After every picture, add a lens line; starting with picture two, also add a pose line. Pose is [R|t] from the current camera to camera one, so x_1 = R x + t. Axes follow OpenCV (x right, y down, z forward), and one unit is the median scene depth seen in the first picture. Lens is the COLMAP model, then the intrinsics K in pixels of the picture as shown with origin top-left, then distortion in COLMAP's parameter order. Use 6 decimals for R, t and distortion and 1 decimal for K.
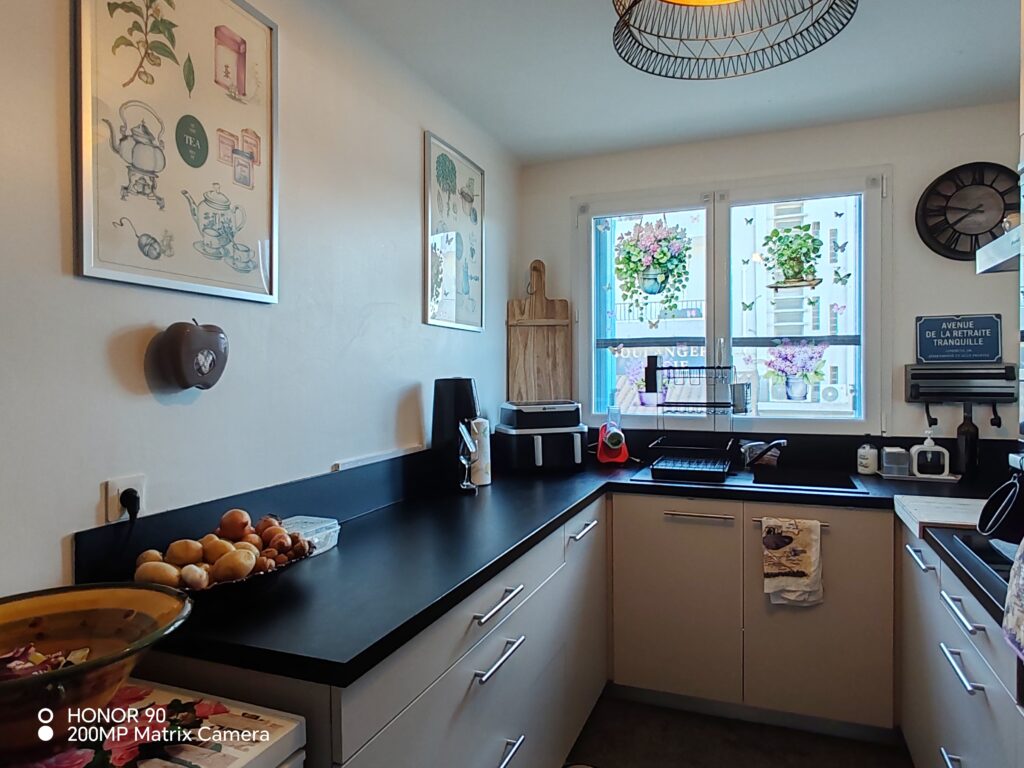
lens RADIAL K [[662.2, 0, 504.7], [0, 662.2, 381.0], [0, 0, 1]] dist [-0.000874, 0.007116]
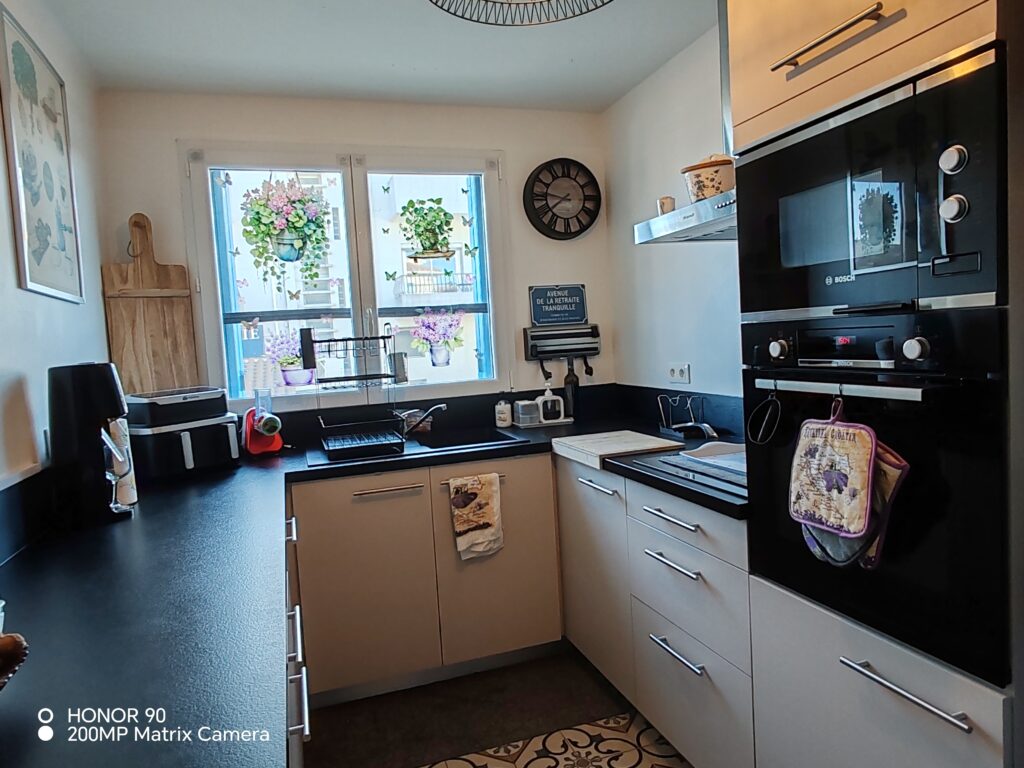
lens RADIAL K [[662.2, 0, 508.9], [0, 662.2, 380.9], [0, 0, 1]] dist [-0.000874, 0.007116]
pose [[0.765402, -0.083314, 0.638137, -0.153697], [0.067661, 0.996507, 0.048948, 0.008113], [-0.639986, 0.005712, 0.768366, 0.128891]]
